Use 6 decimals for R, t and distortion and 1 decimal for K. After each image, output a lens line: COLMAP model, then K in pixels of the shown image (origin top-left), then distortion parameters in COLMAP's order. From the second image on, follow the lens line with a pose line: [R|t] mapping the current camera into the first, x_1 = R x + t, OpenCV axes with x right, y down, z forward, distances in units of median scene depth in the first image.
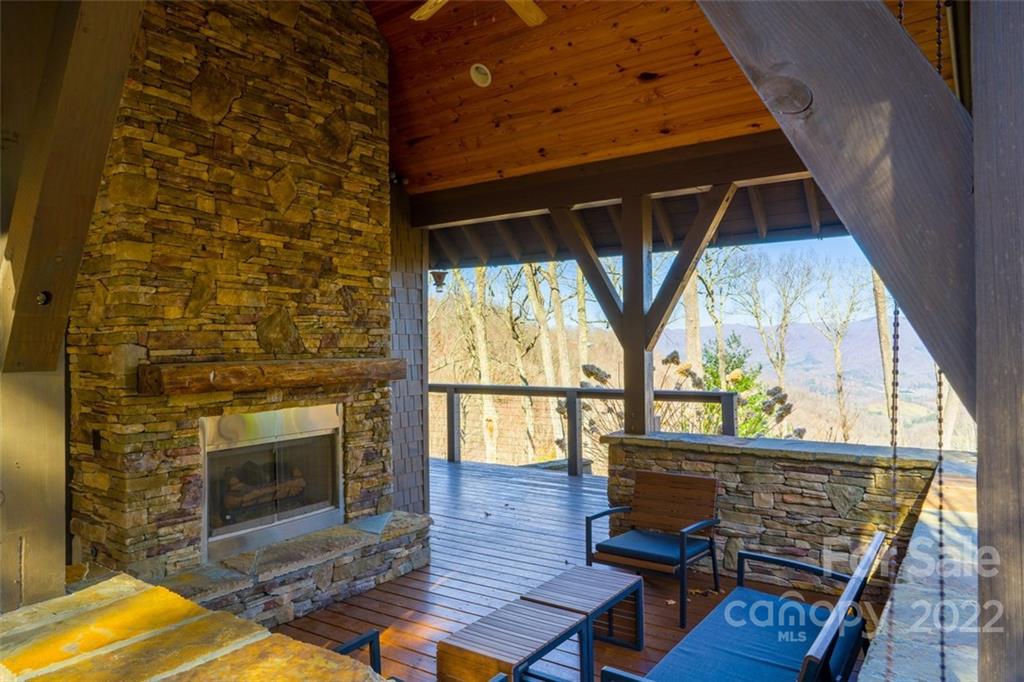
lens RADIAL K [[688.5, 0, 512.0], [0, 688.5, 341.0], [0, 0, 1]] dist [-0.000760, 0.001237]
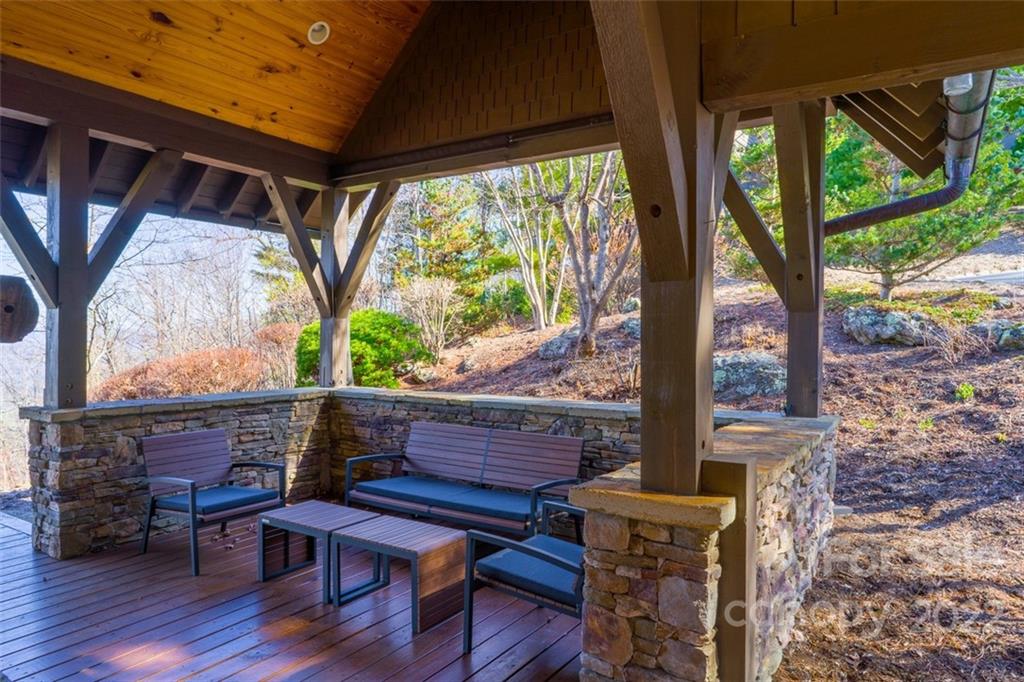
lens RADIAL K [[688.5, 0, 512.0], [0, 688.5, 341.0], [0, 0, 1]] dist [-0.000760, 0.001237]
pose [[-0.035755, 0.004351, 0.999351, -0.769518], [-0.012004, 0.999917, -0.004783, 0.057479], [-0.999288, -0.012167, -0.035700, 0.555805]]
